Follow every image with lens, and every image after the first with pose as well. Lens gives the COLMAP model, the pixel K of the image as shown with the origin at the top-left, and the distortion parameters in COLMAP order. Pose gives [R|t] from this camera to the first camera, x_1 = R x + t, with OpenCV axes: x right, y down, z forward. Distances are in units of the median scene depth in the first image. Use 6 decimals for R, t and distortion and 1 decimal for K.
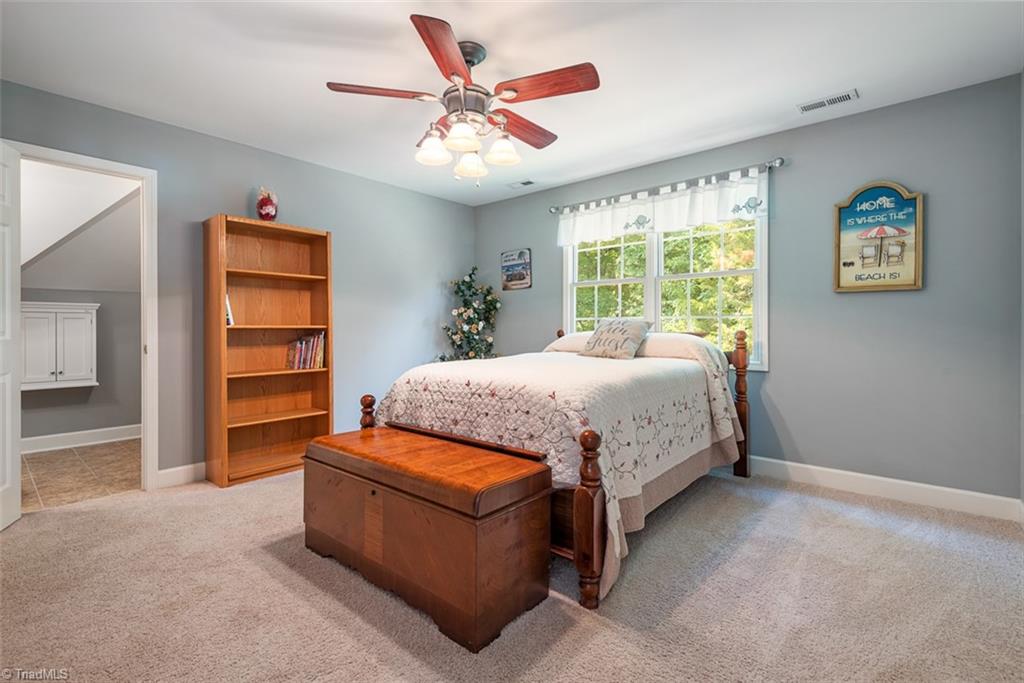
lens RADIAL K [[465.9, 0, 514.5], [0, 465.9, 335.2], [0, 0, 1]] dist [0.019403, -0.001168]
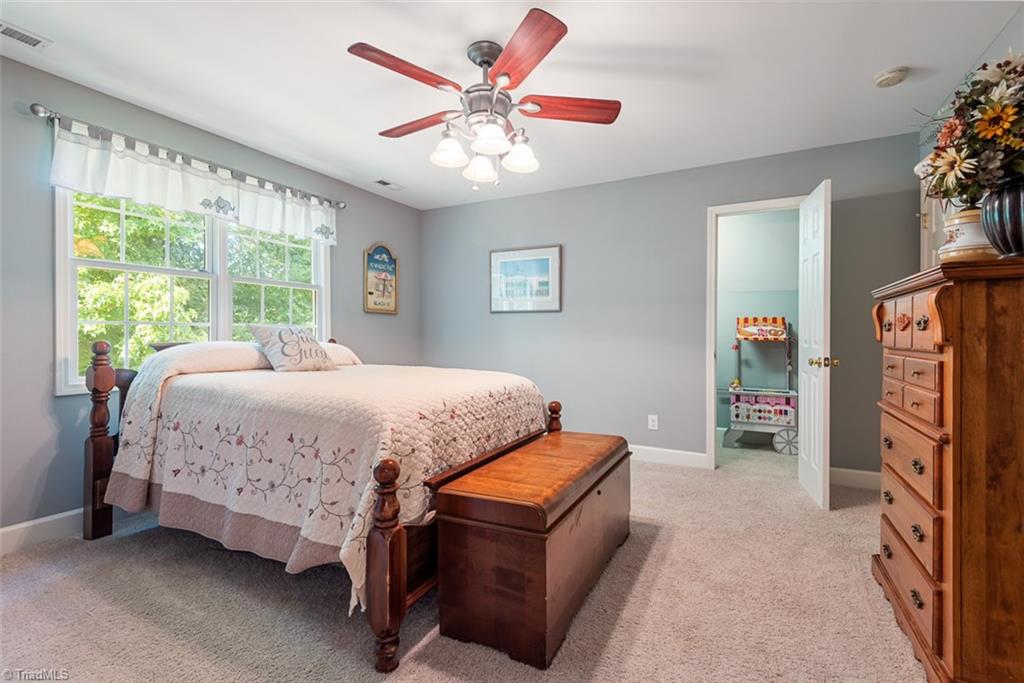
lens RADIAL K [[465.9, 0, 514.5], [0, 465.9, 337.3], [0, 0, 1]] dist [0.019403, -0.001168]
pose [[-0.223226, -0.004152, 0.974758, -0.837843], [0.014348, 0.999869, 0.007545, -0.018297], [-0.974661, 0.015670, -0.223138, 0.917697]]
